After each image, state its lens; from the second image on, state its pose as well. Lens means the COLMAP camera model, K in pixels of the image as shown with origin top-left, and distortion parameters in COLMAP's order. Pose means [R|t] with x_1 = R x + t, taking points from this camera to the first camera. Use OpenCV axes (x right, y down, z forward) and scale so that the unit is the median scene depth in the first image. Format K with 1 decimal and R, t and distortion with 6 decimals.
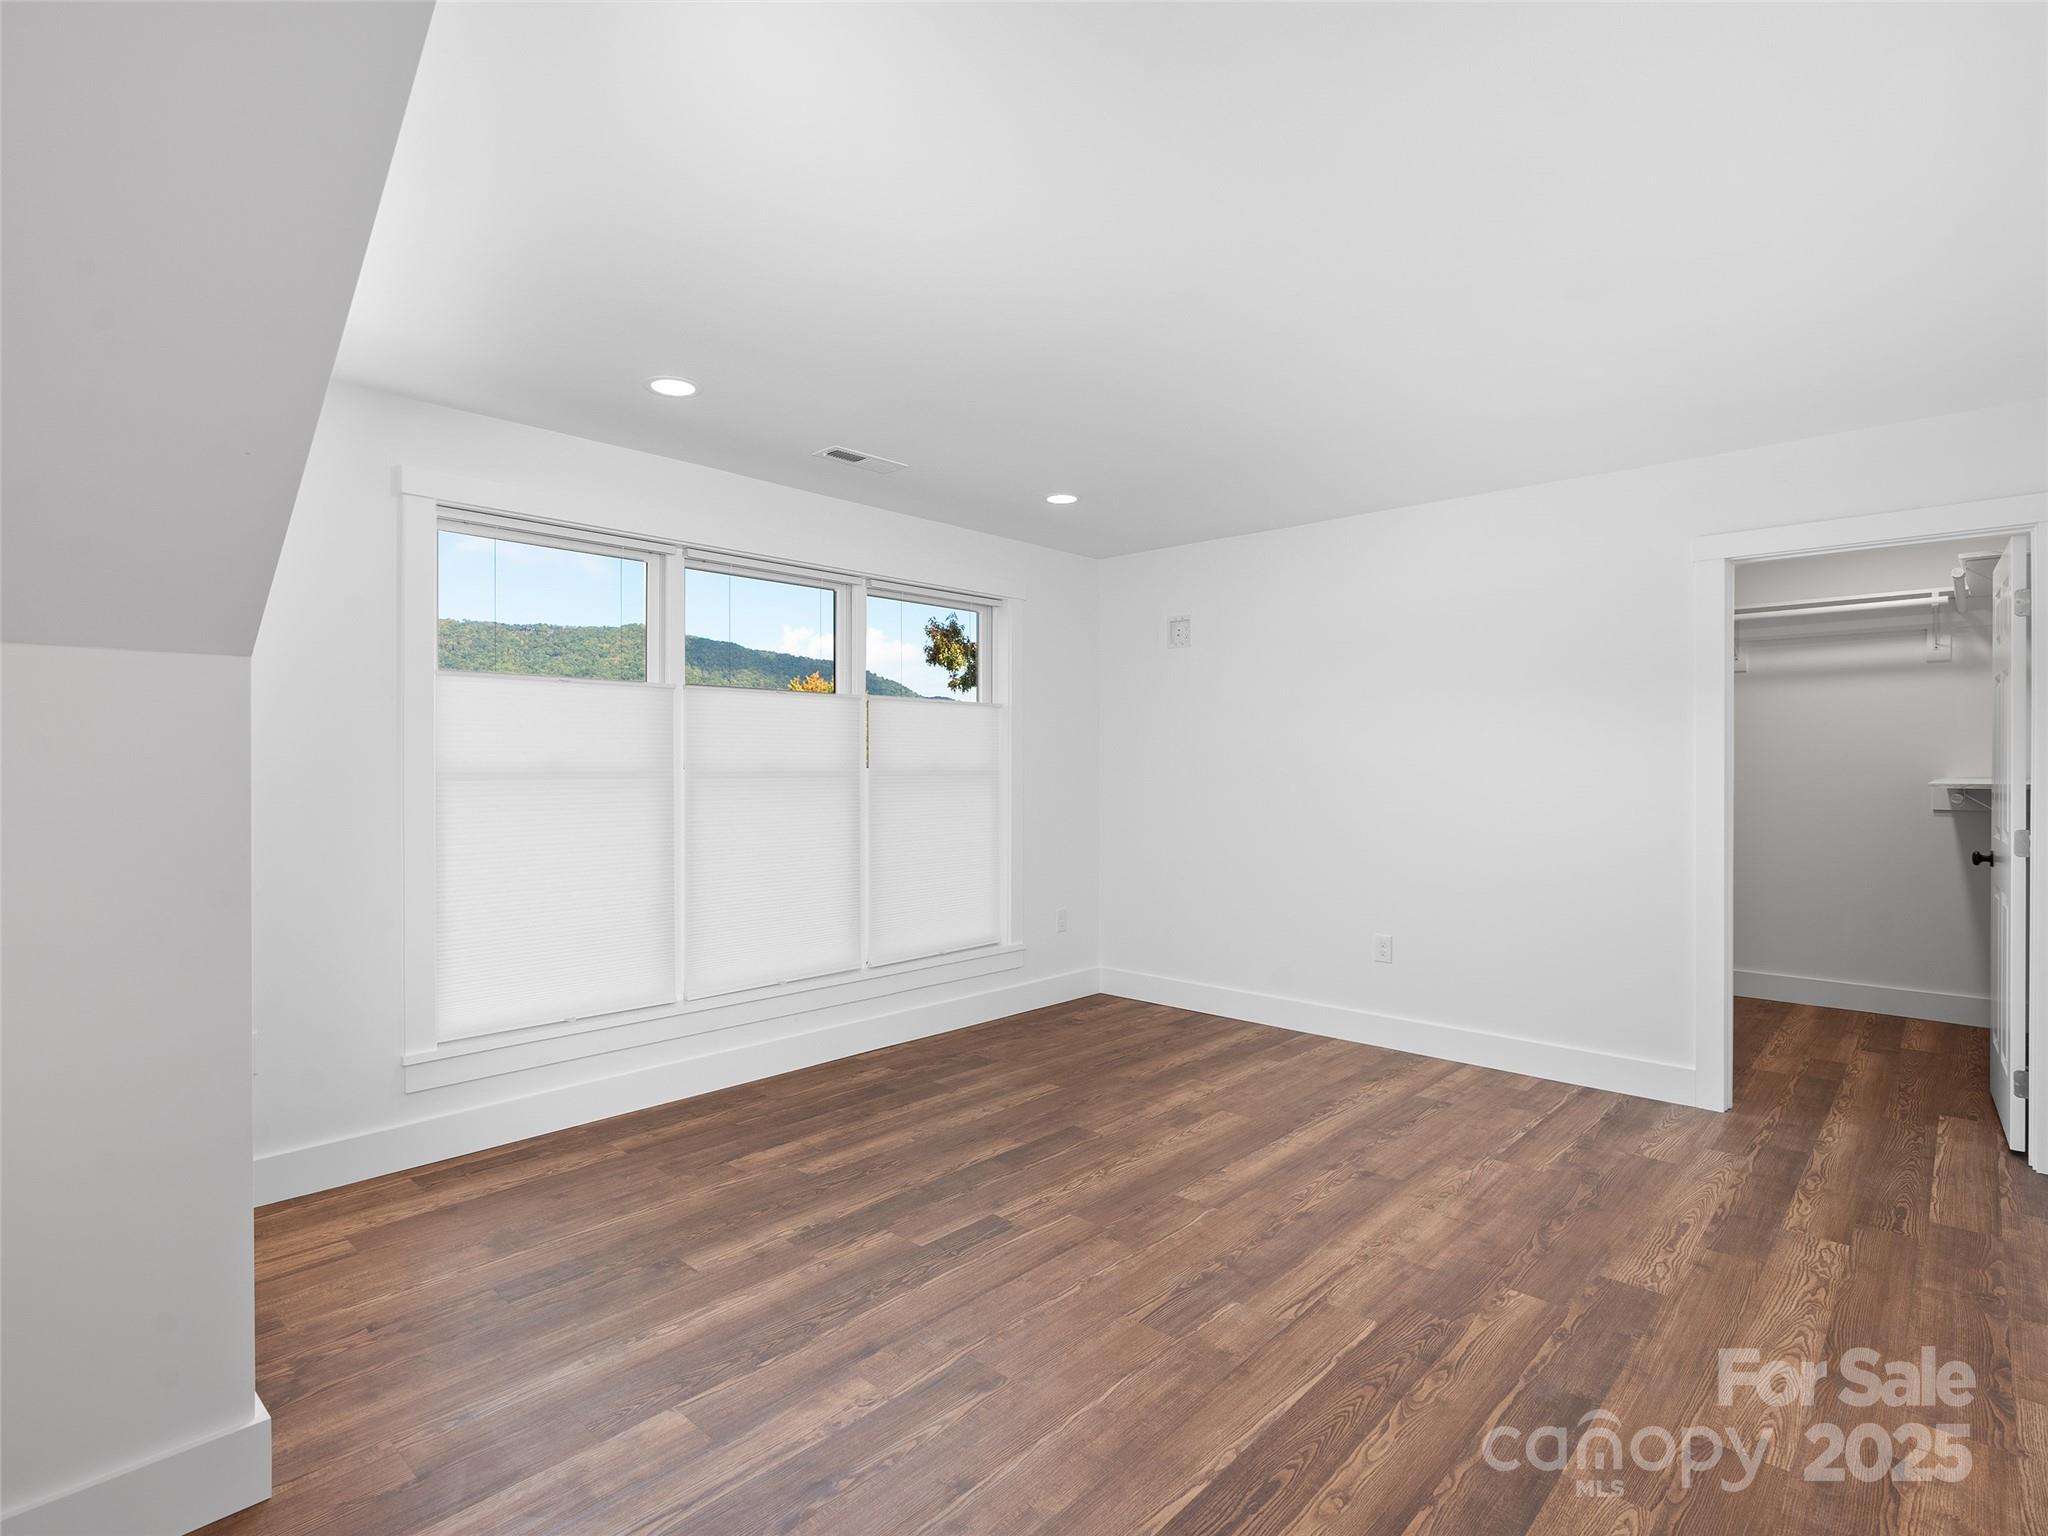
lens RADIAL K [[1036.2, 0, 1030.9], [0, 1036.2, 769.3], [0, 0, 1]] dist [-0.005917, 0.003615]
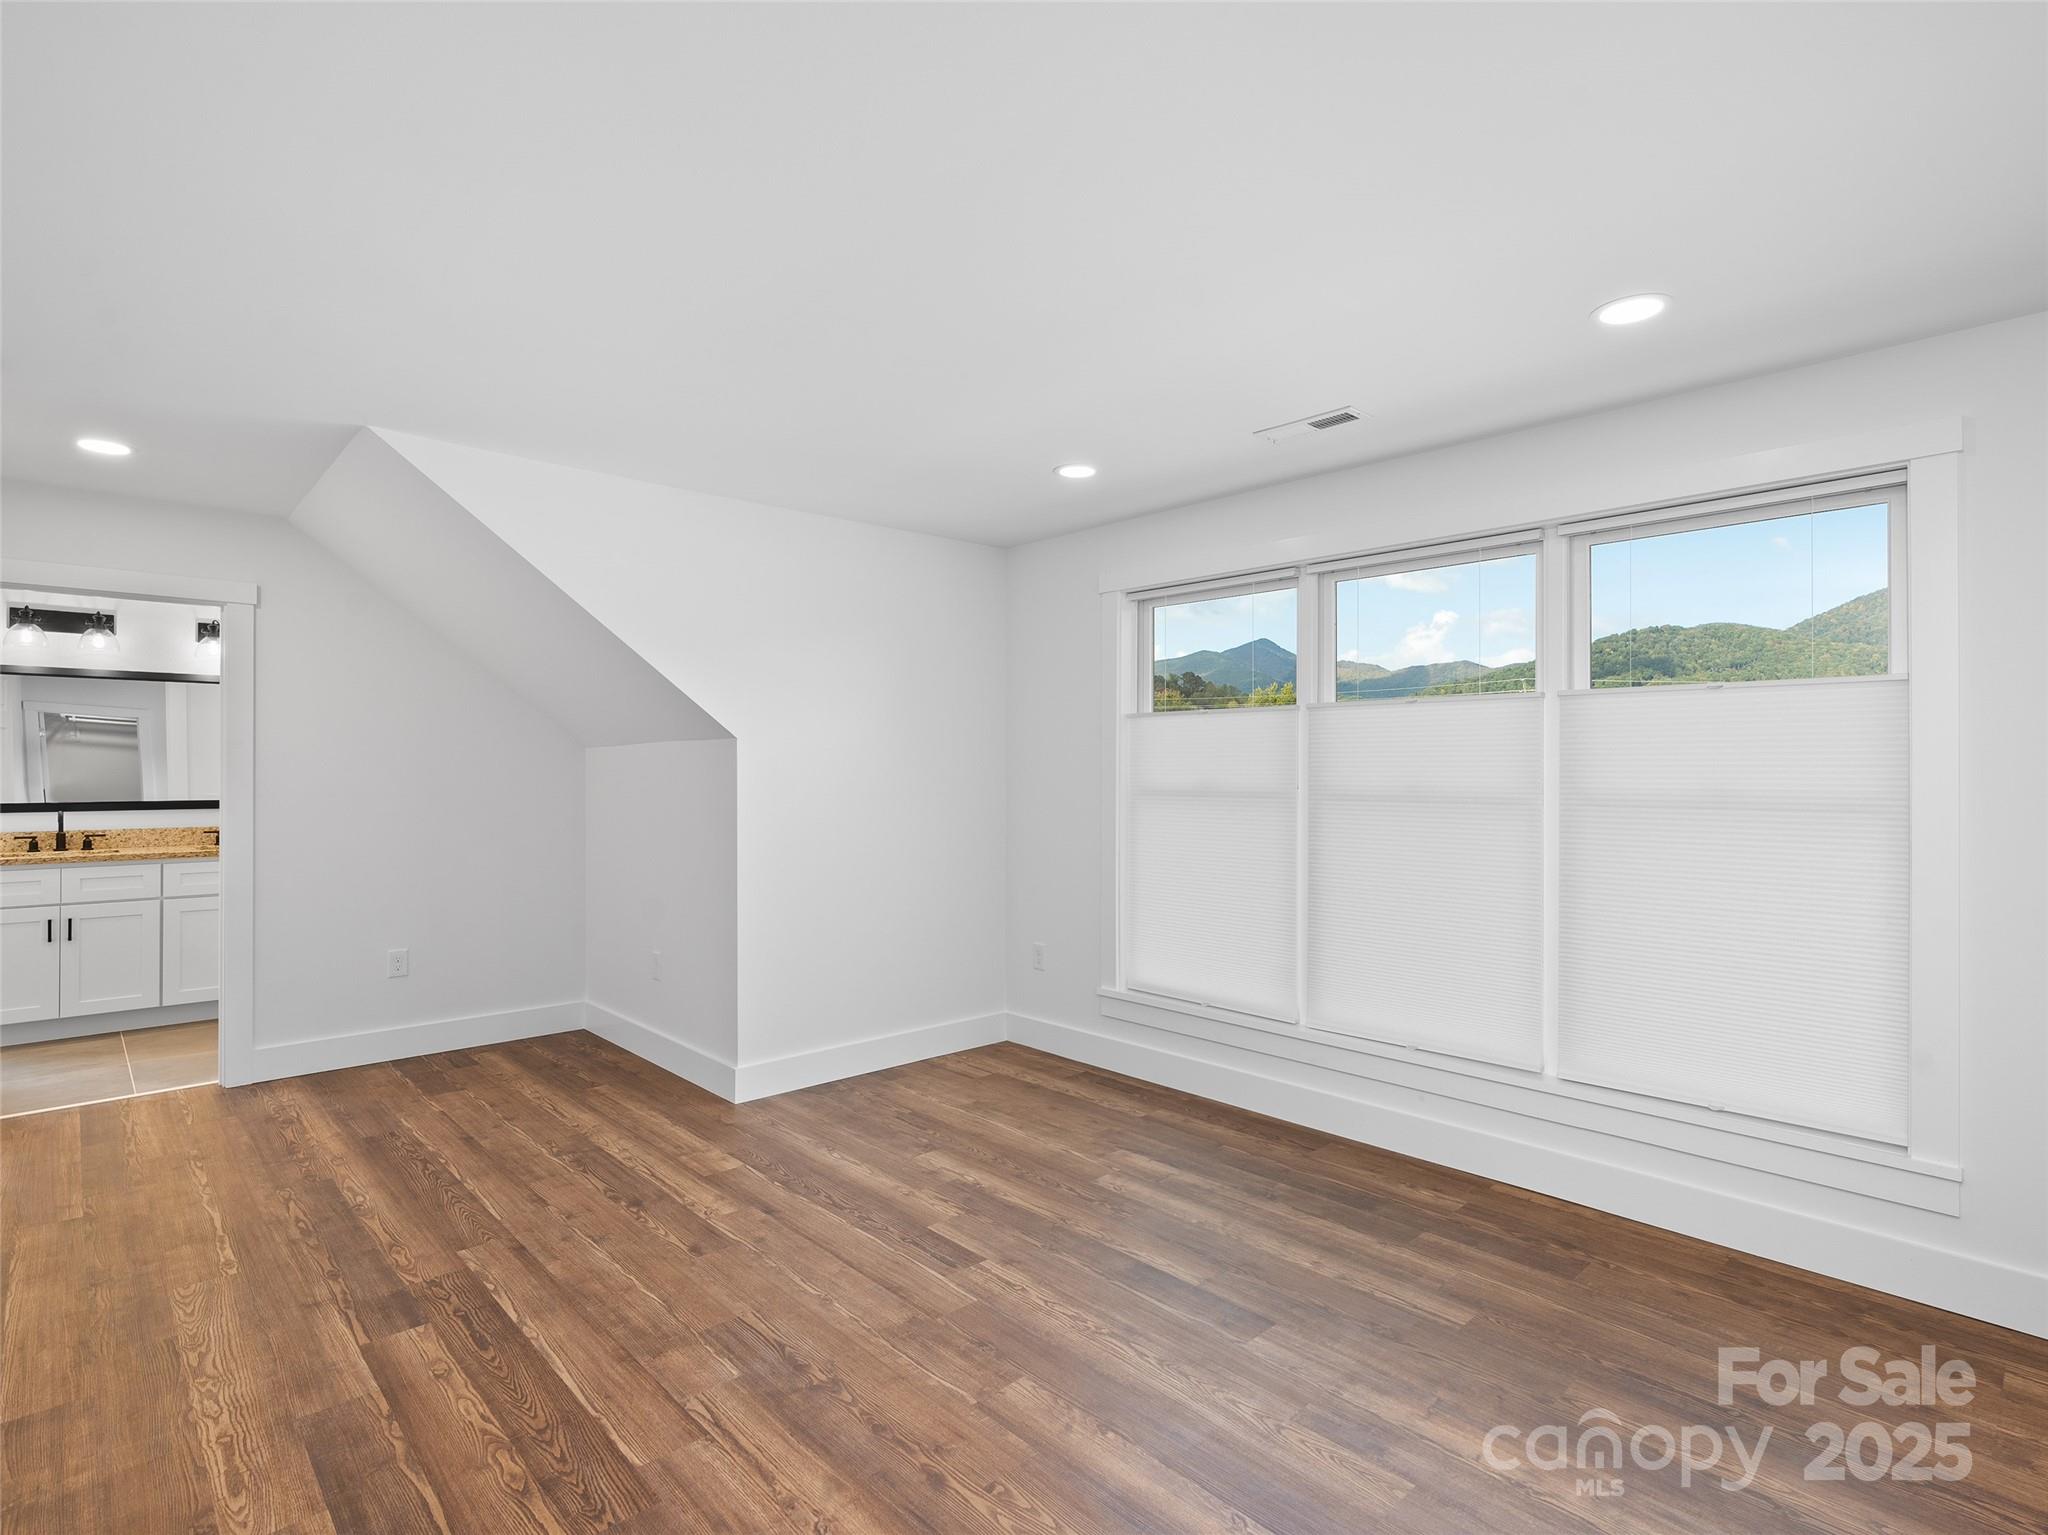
lens RADIAL K [[1036.2, 0, 1036.5], [0, 1036.2, 770.6], [0, 0, 1]] dist [-0.005917, 0.003615]
pose [[-0.075908, -0.001305, -0.997114, 0.955720], [-0.004267, 0.999990, -0.000983, -0.030837], [0.997106, 0.004180, -0.075913, 1.146089]]
